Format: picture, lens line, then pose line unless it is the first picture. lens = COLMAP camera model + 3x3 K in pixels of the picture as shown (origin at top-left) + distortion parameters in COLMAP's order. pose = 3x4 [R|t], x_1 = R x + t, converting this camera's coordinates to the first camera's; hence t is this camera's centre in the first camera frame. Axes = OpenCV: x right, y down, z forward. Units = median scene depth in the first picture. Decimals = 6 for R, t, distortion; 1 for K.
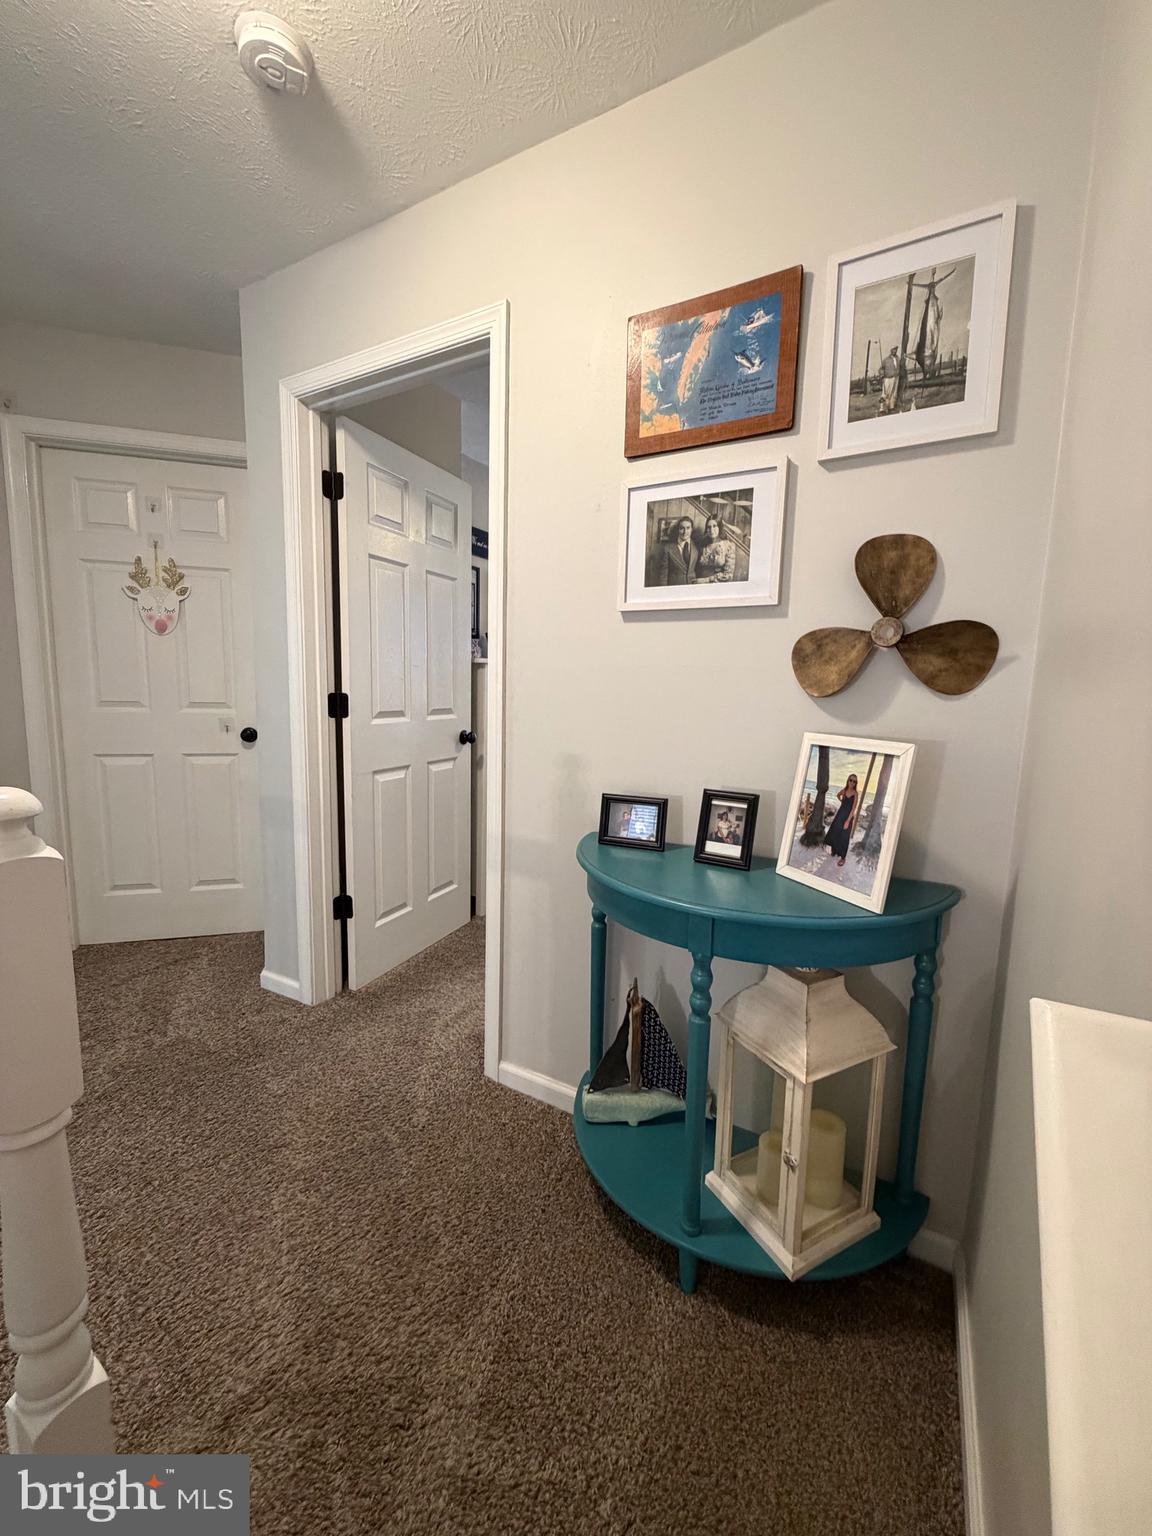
lens RADIAL K [[608.3, 0, 575.5], [0, 608.3, 768.7], [0, 0, 1]] dist [0.000497, -0.000900]
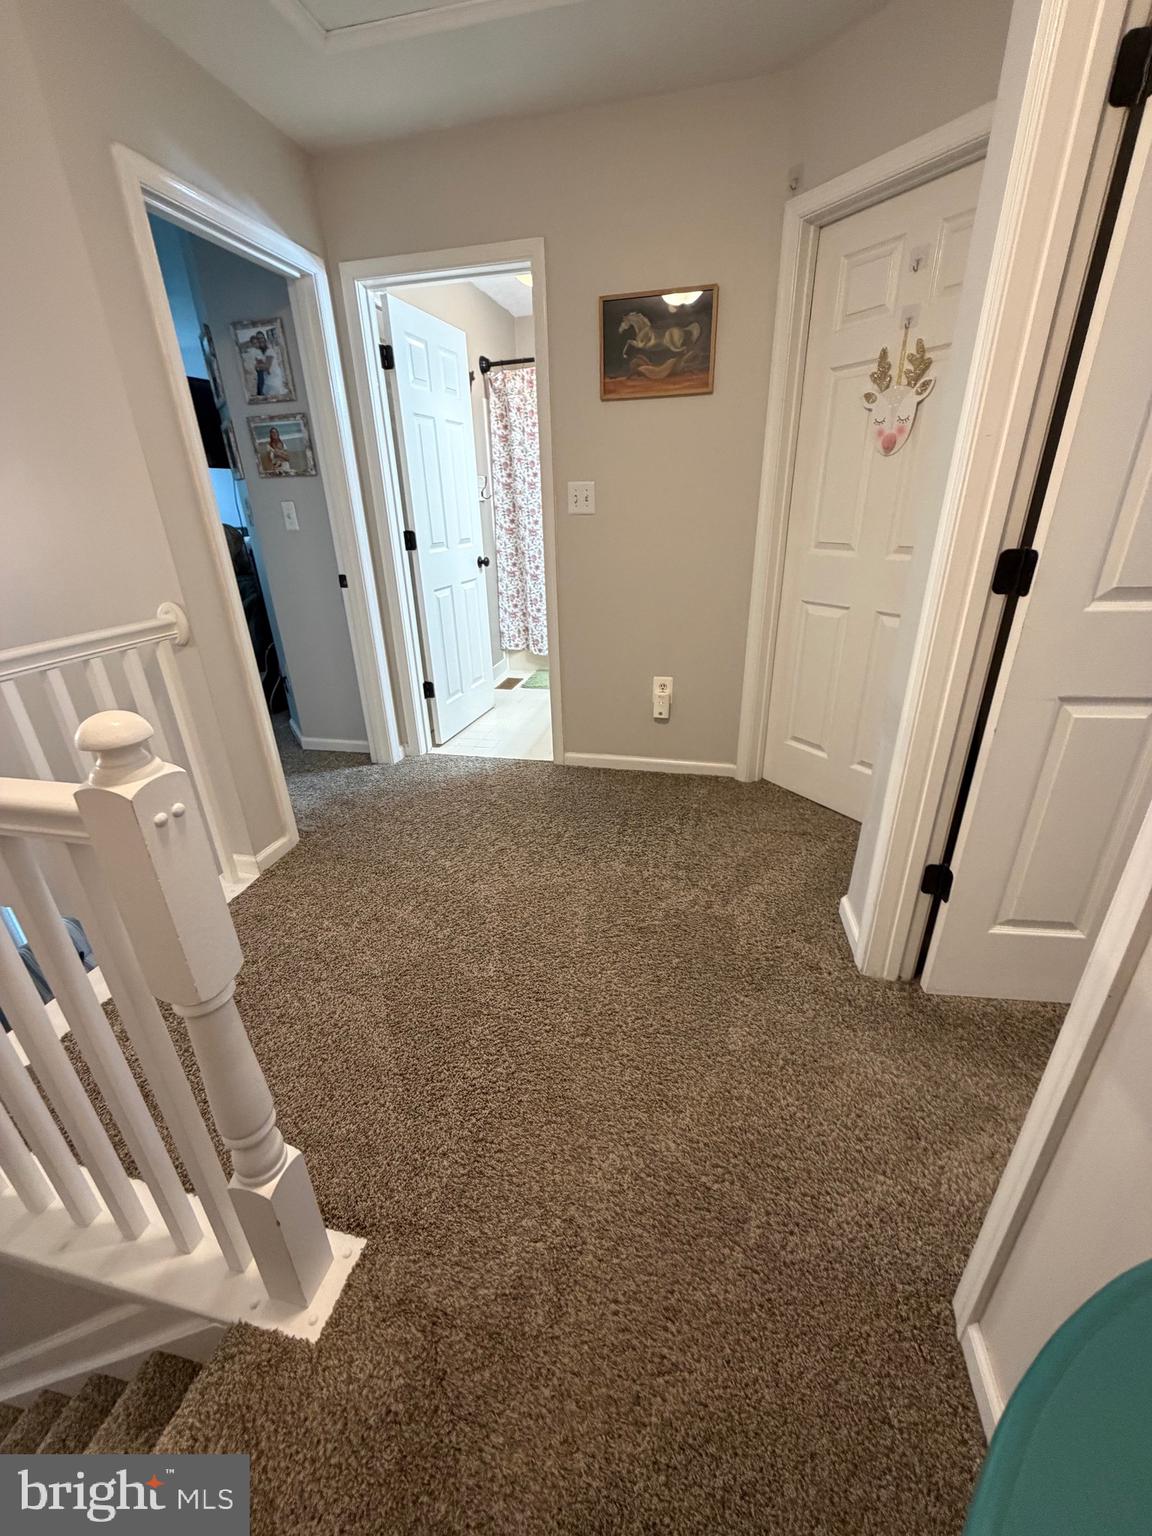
lens RADIAL K [[608.3, 0, 574.8], [0, 608.3, 764.4], [0, 0, 1]] dist [0.000497, -0.000900]
pose [[0.288678, 0.355660, -0.888916, 0.050976], [-0.091033, 0.934433, 0.344309, -0.083242], [0.953089, -0.018473, 0.302127, 0.381777]]
